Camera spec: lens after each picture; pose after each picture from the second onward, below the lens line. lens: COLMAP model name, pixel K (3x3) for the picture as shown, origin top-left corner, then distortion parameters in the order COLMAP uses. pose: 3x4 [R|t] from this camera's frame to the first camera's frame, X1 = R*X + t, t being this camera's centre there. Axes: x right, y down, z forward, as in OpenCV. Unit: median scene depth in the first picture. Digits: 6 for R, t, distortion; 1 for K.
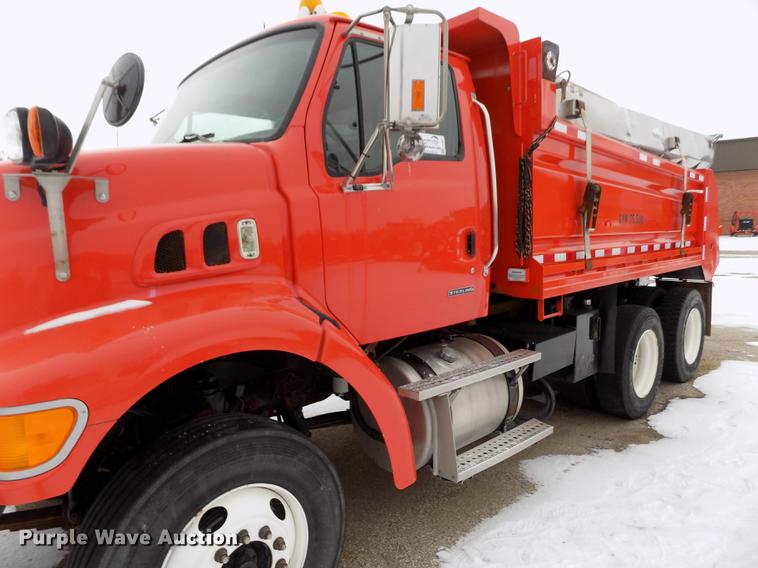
lens RADIAL K [[509.7, 0, 375.0], [0, 509.7, 278.6], [0, 0, 1]] dist [-0.070212, 0.067719]
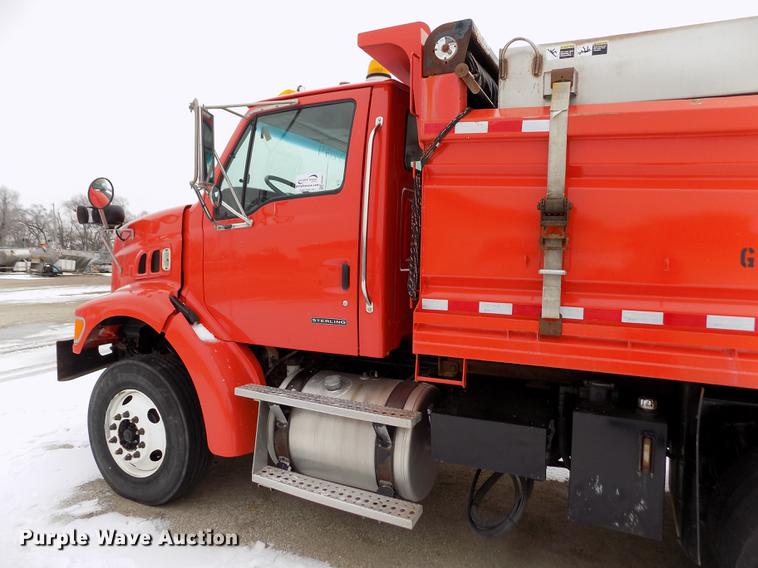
lens RADIAL K [[509.7, 0, 379.5], [0, 509.7, 277.9], [0, 0, 1]] dist [-0.070212, 0.067719]
pose [[0.367713, 0.066987, -0.927523, 1.020944], [-0.115204, 0.993000, 0.026044, -0.089136], [0.922776, 0.097278, 0.372857, 0.631692]]
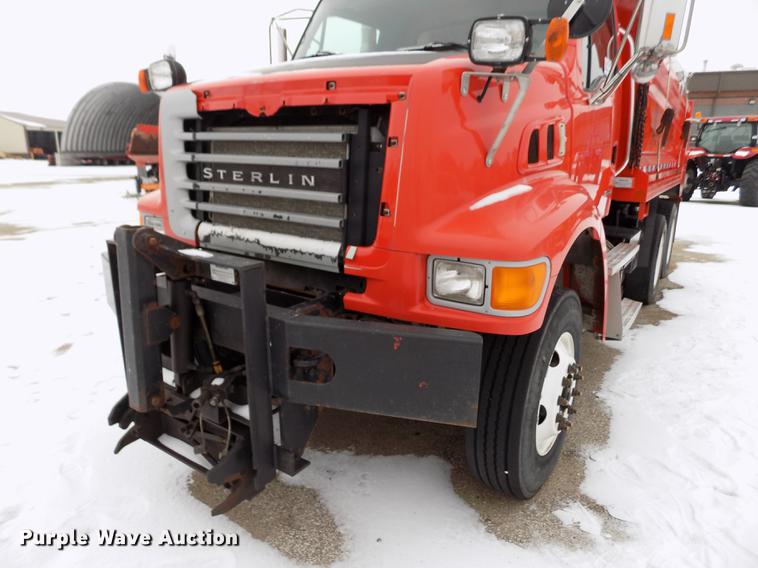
lens RADIAL K [[509.7, 0, 375.7], [0, 509.7, 279.6], [0, 0, 1]] dist [-0.070212, 0.067719]
pose [[0.974757, -0.028026, 0.221501, -0.591470], [-0.005291, 0.988912, 0.148407, 0.047773], [-0.223204, -0.145833, 0.963801, -0.077431]]
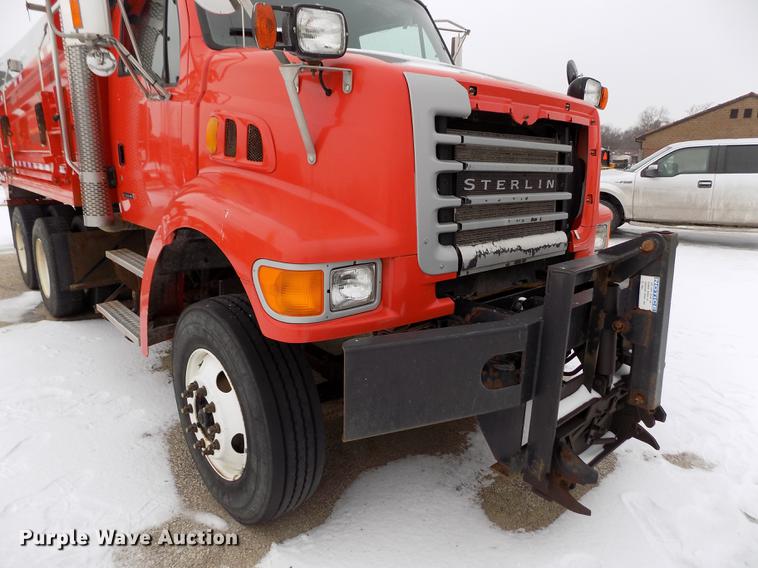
lens RADIAL K [[509.7, 0, 384.5], [0, 509.7, 278.4], [0, 0, 1]] dist [-0.070212, 0.067719]
pose [[0.003411, -0.213829, 0.976865, -1.323251], [0.087703, 0.973171, 0.212714, -0.028227], [-0.996141, 0.084948, 0.022073, 0.856097]]
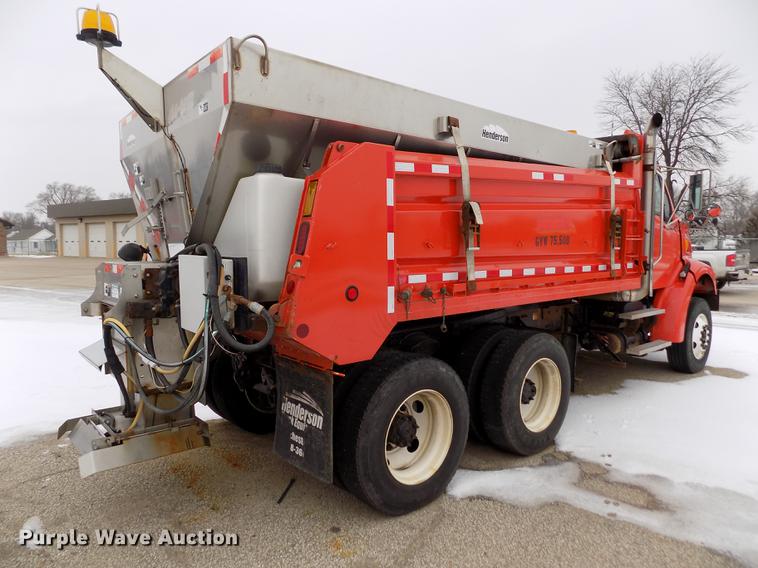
lens RADIAL K [[509.7, 0, 381.1], [0, 509.7, 277.3], [0, 0, 1]] dist [-0.070212, 0.067719]
pose [[-0.998956, 0.020946, 0.040594, 0.579646], [0.027429, 0.985681, 0.166373, -0.340548], [-0.036528, 0.167313, -0.985227, 3.205387]]
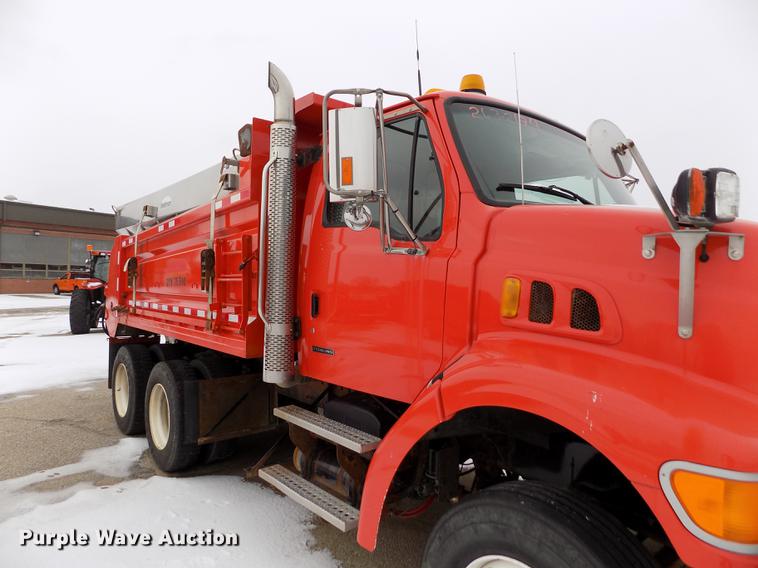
lens RADIAL K [[509.7, 0, 384.7], [0, 509.7, 277.6], [0, 0, 1]] dist [-0.070212, 0.067719]
pose [[0.037104, 0.034664, 0.998710, -1.232937], [0.087916, 0.995410, -0.037815, -0.107384], [-0.995437, 0.089205, 0.033886, 1.220669]]
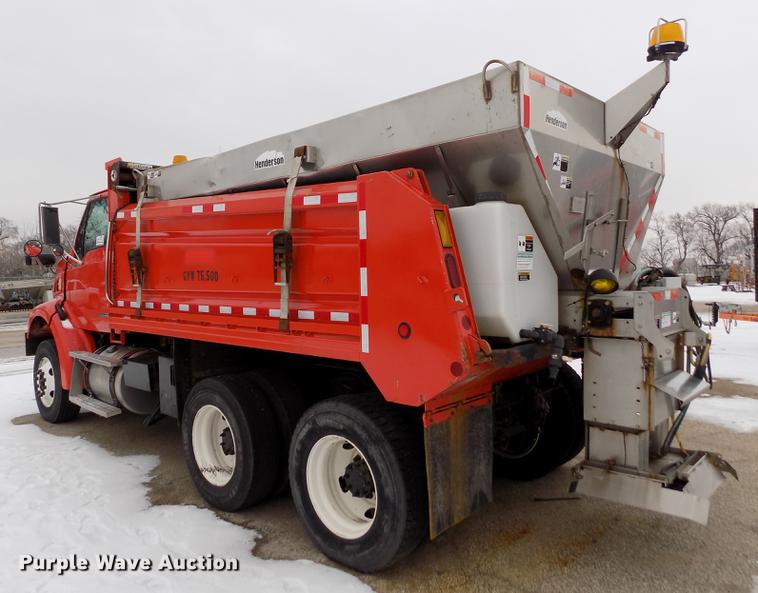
lens RADIAL K [[584.8, 0, 393.0], [0, 584.8, 281.8], [0, 0, 1]] dist [-0.077069, 0.077935]
pose [[0.089415, 0.032891, -0.995451, 2.137345], [-0.083767, 0.996162, 0.025390, -0.217003], [0.992466, 0.081115, 0.091827, 1.663343]]
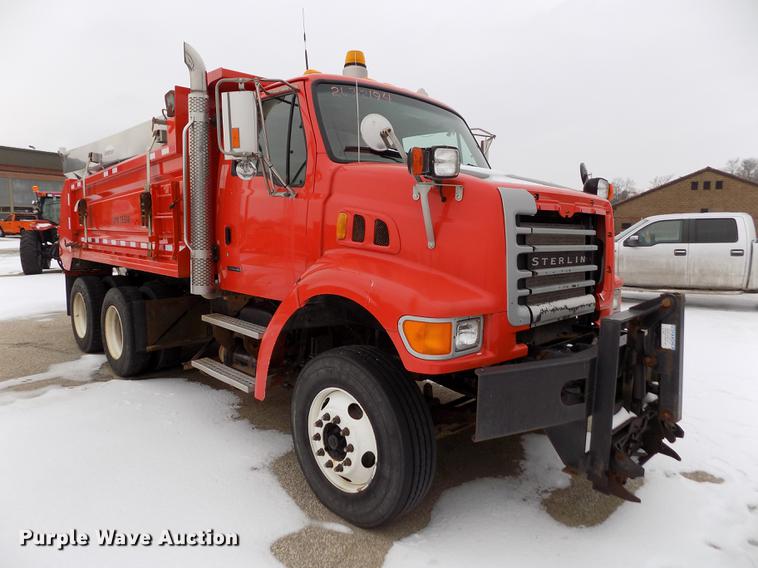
lens RADIAL K [[509.7, 0, 384.5], [0, 509.7, 279.3], [0, 0, 1]] dist [-0.070212, 0.067719]
pose [[-0.037363, -0.084876, 0.995691, -1.556487], [0.092609, 0.991804, 0.088019, -0.070451], [-0.995001, 0.095499, -0.029197, 1.048388]]
